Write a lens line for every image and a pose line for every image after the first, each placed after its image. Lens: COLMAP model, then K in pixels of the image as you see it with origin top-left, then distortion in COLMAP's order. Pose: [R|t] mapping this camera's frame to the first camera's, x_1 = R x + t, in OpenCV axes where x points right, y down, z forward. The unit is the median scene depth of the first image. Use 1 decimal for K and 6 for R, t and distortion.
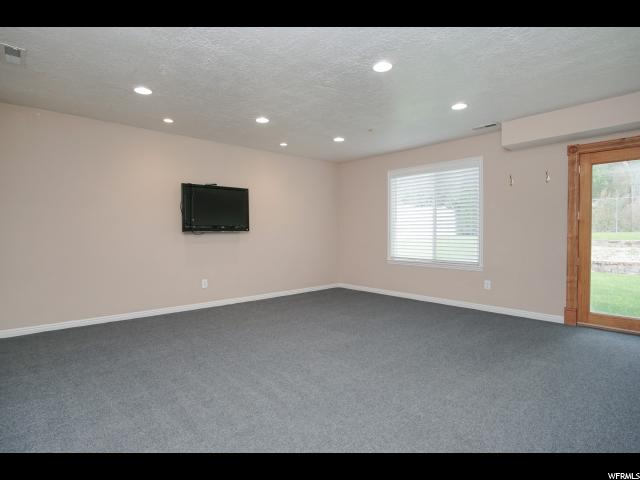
lens RADIAL K [[343.8, 0, 316.2], [0, 343.8, 239.5], [0, 0, 1]] dist [-0.025525, 0.000861]
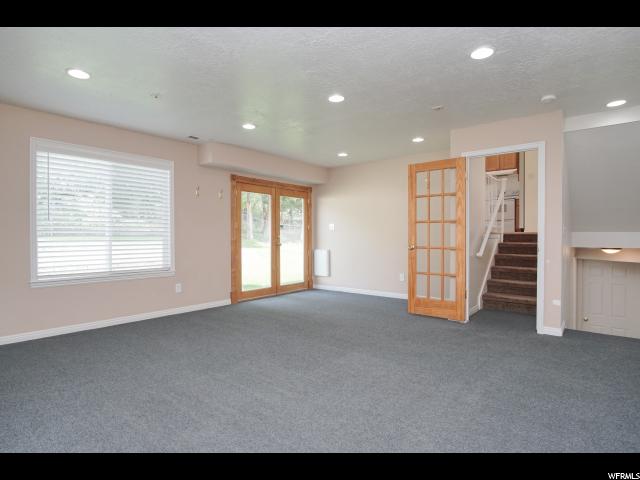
lens RADIAL K [[343.8, 0, 316.2], [0, 343.8, 239.5], [0, 0, 1]] dist [-0.025525, 0.000861]
pose [[-0.146676, -0.013870, 0.989087, -0.584387], [0.011027, 0.999817, 0.015656, -0.025516], [-0.989123, 0.013203, -0.146497, 0.741302]]
